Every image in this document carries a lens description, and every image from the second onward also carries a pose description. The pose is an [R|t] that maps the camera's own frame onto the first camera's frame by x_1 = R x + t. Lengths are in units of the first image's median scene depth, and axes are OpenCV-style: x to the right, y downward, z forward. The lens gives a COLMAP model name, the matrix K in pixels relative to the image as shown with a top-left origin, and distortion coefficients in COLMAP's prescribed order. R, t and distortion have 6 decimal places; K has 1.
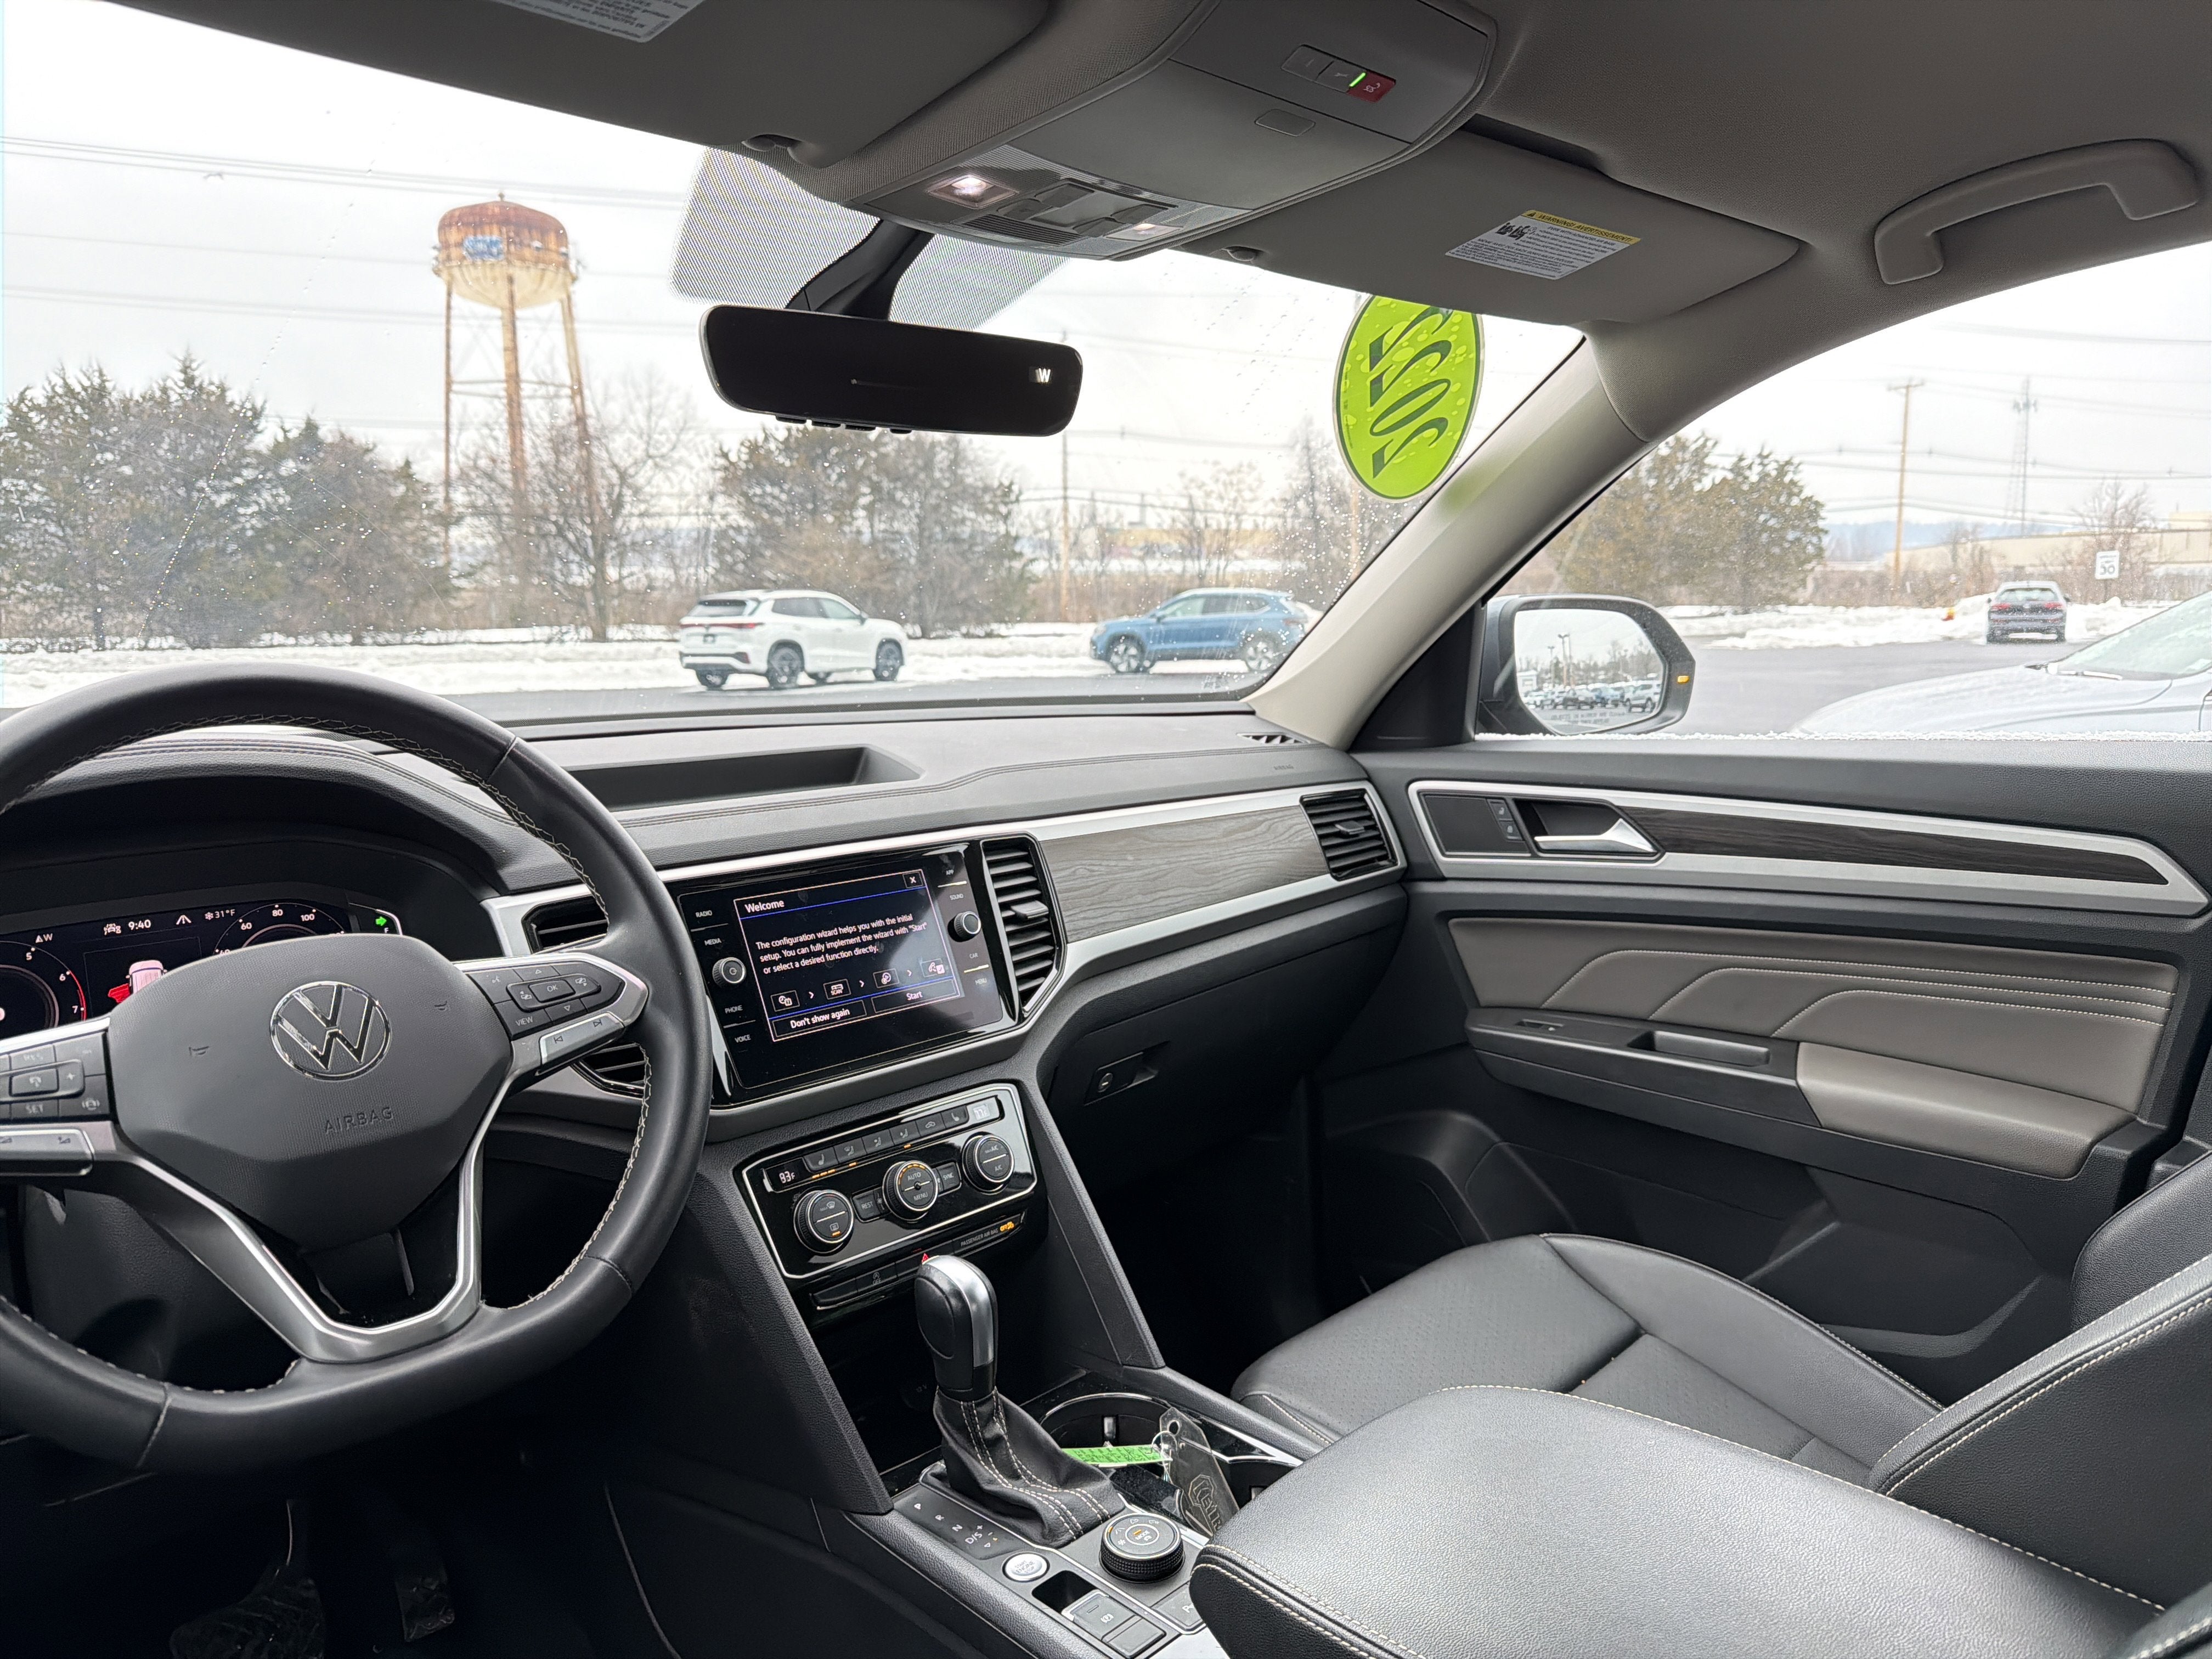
lens RADIAL K [[1577.1, 0, 1106.0], [0, 1577.1, 829.5], [0, 0, 1]] dist [0.005586, -0.000884]
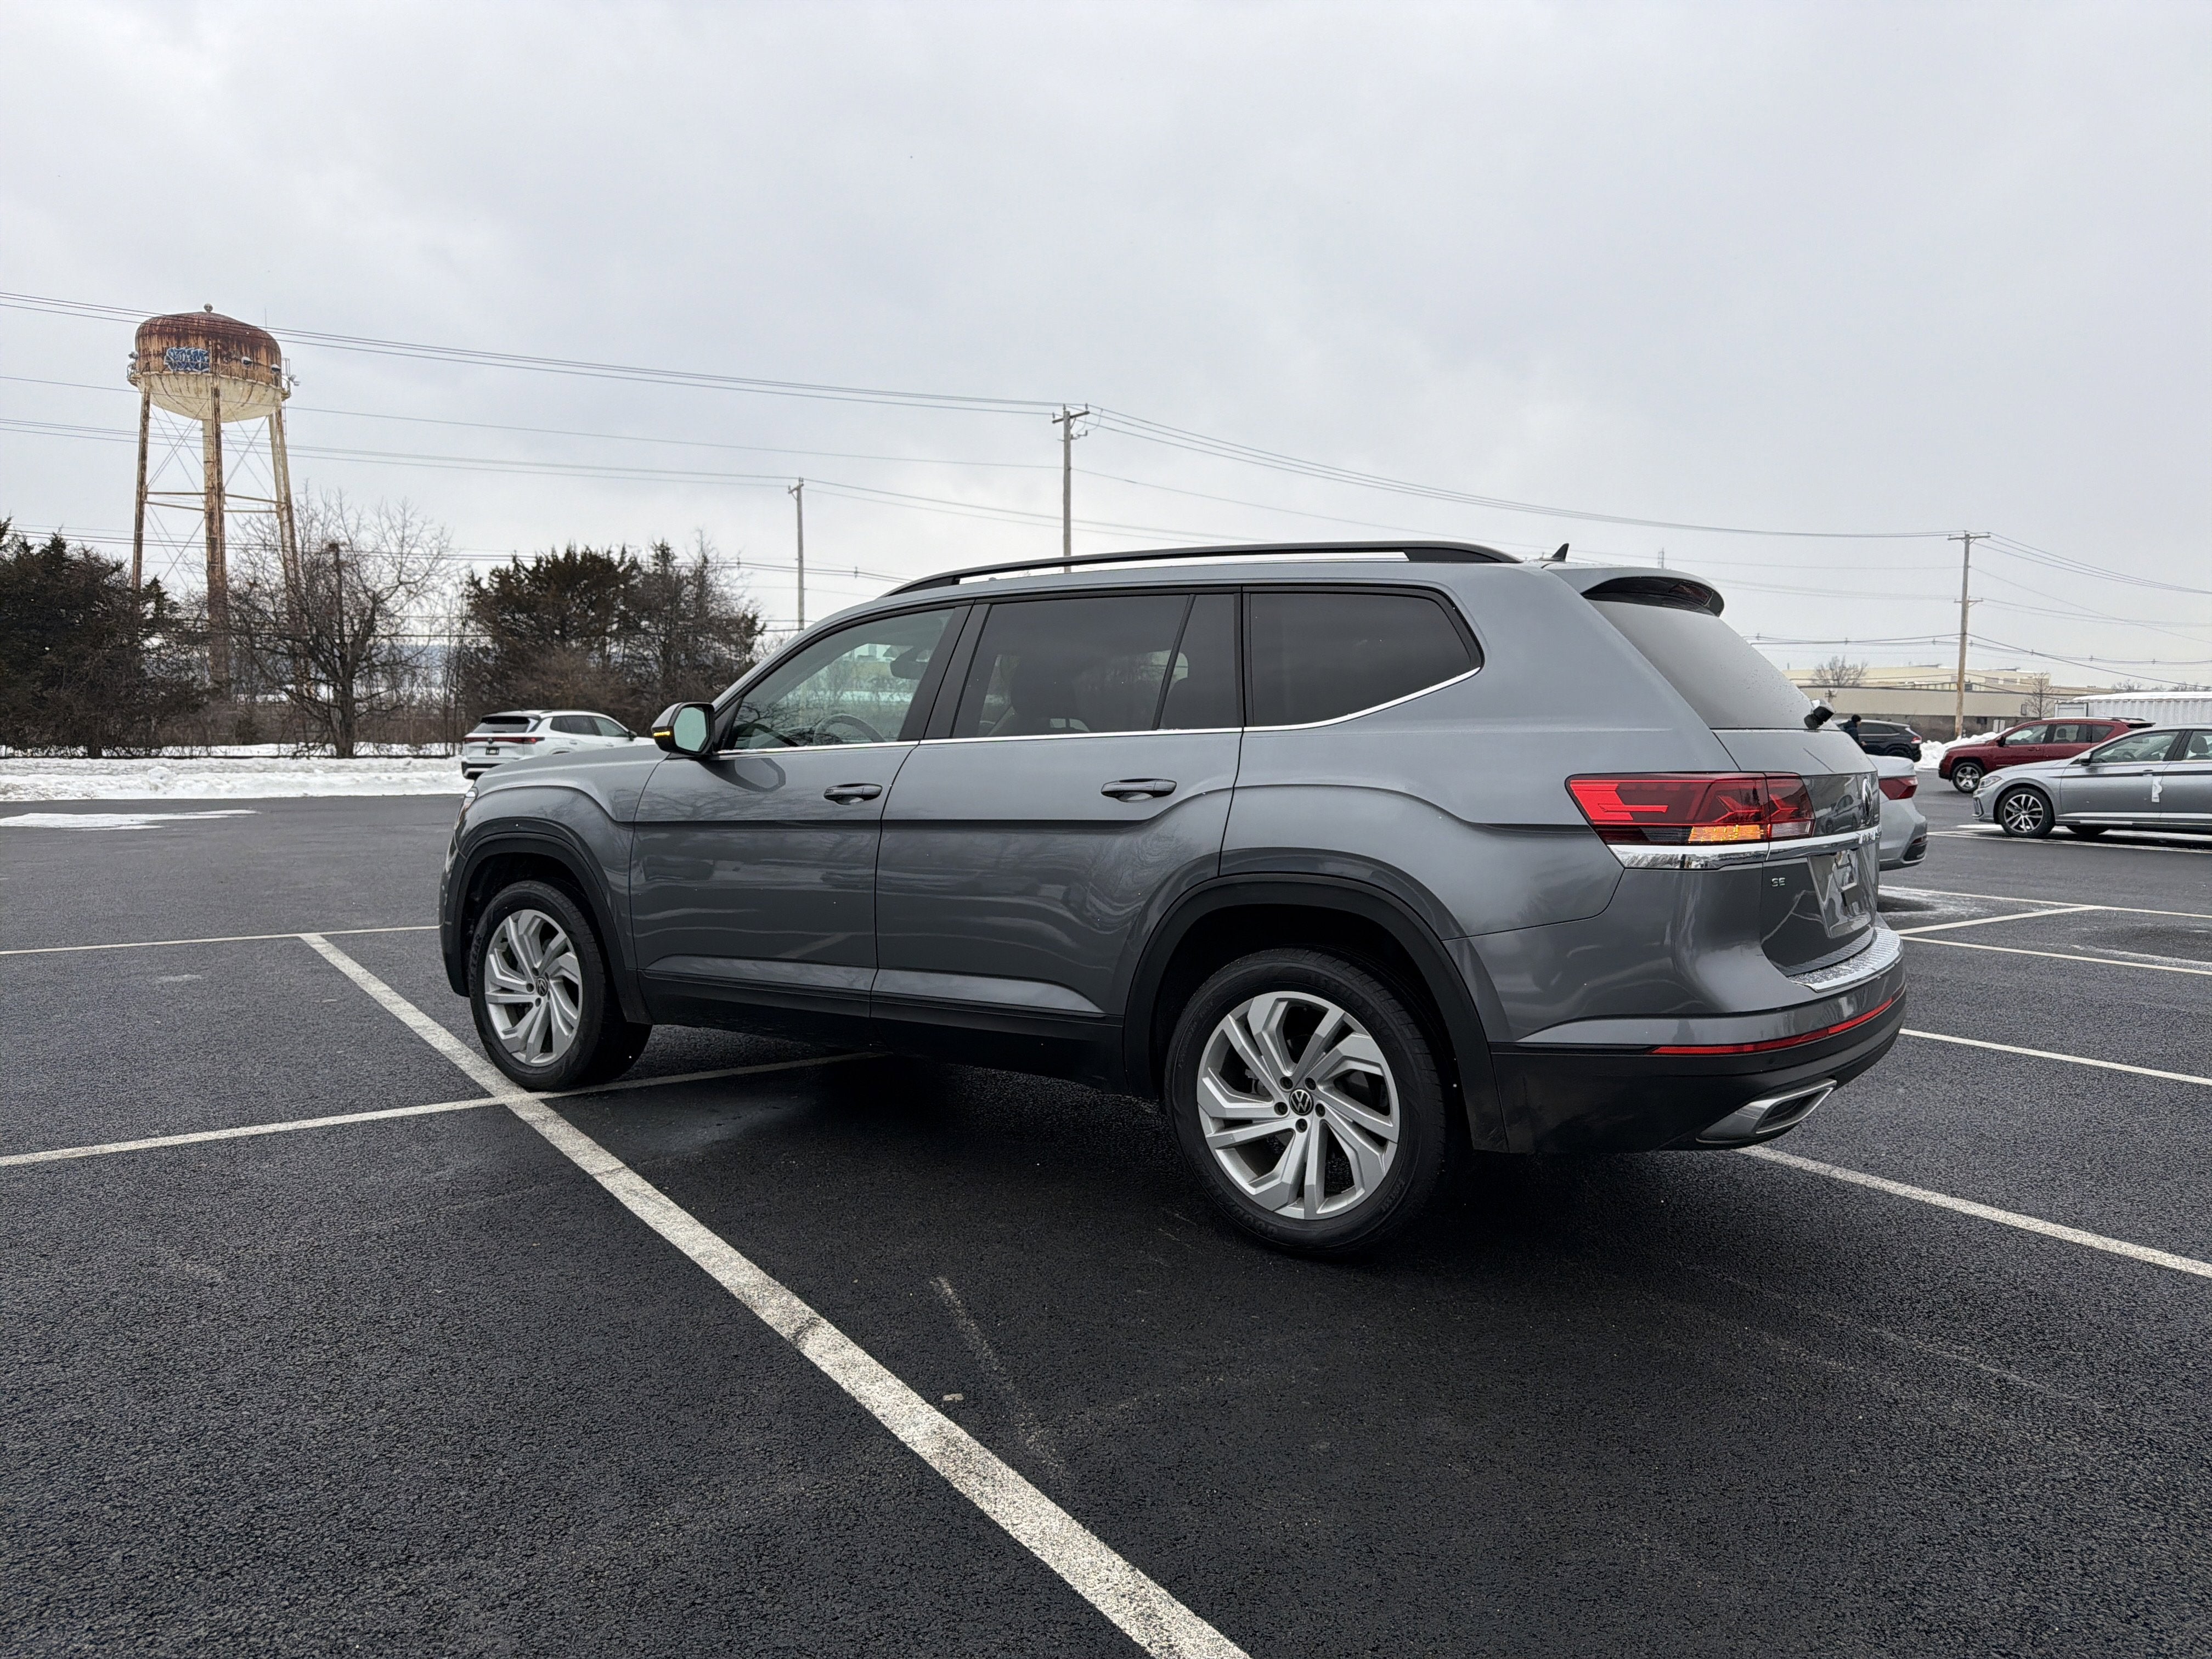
lens RADIAL K [[1582.1, 0, 1101.0], [0, 1582.1, 829.8], [0, 0, 1]] dist [-0.001487, 0.003986]
pose [[0.985552, 0.002626, 0.169350, -0.008700], [0.011013, 0.996770, -0.079547, 0.016669], [-0.169012, 0.080263, 0.982340, -0.100512]]
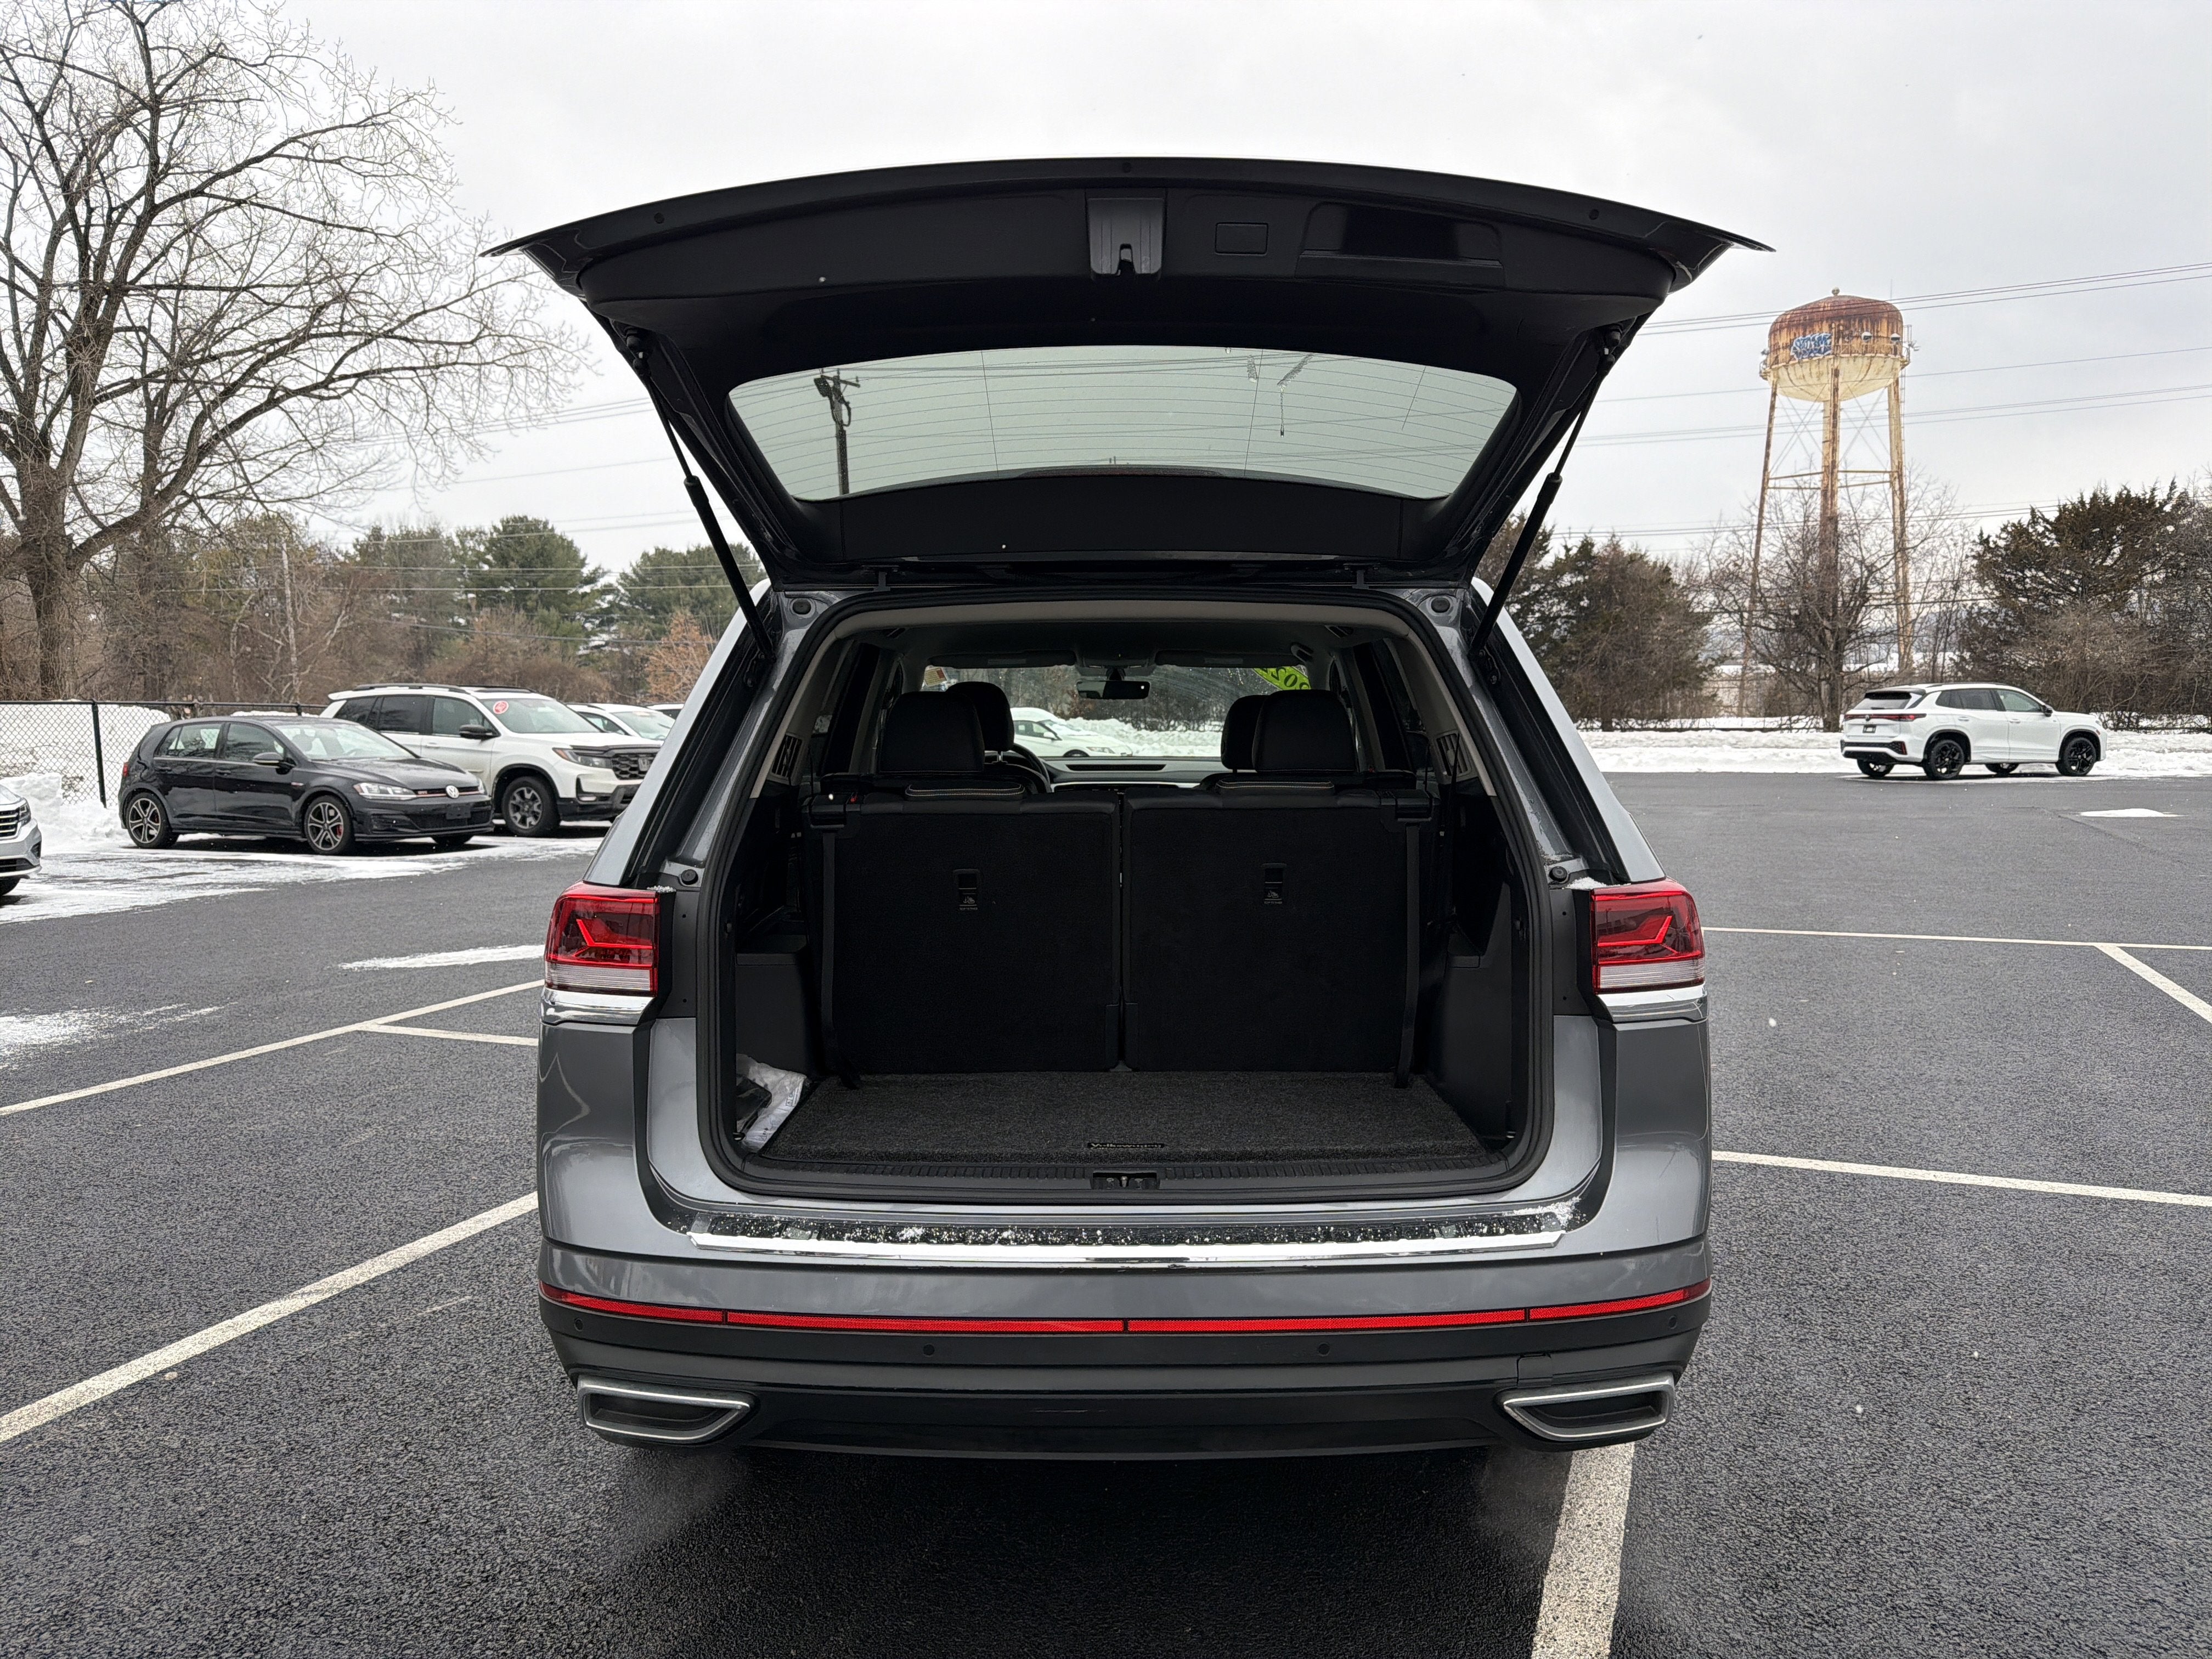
lens RADIAL K [[1574.6, 0, 1111.2], [0, 1574.6, 826.8], [0, 0, 1]] dist [0.010275, -0.005043]
pose [[0.706260, 0.058023, -0.705571, 0.079348], [-0.097256, 0.995138, -0.015515, 0.005684], [0.701240, 0.079579, 0.708470, -0.056292]]
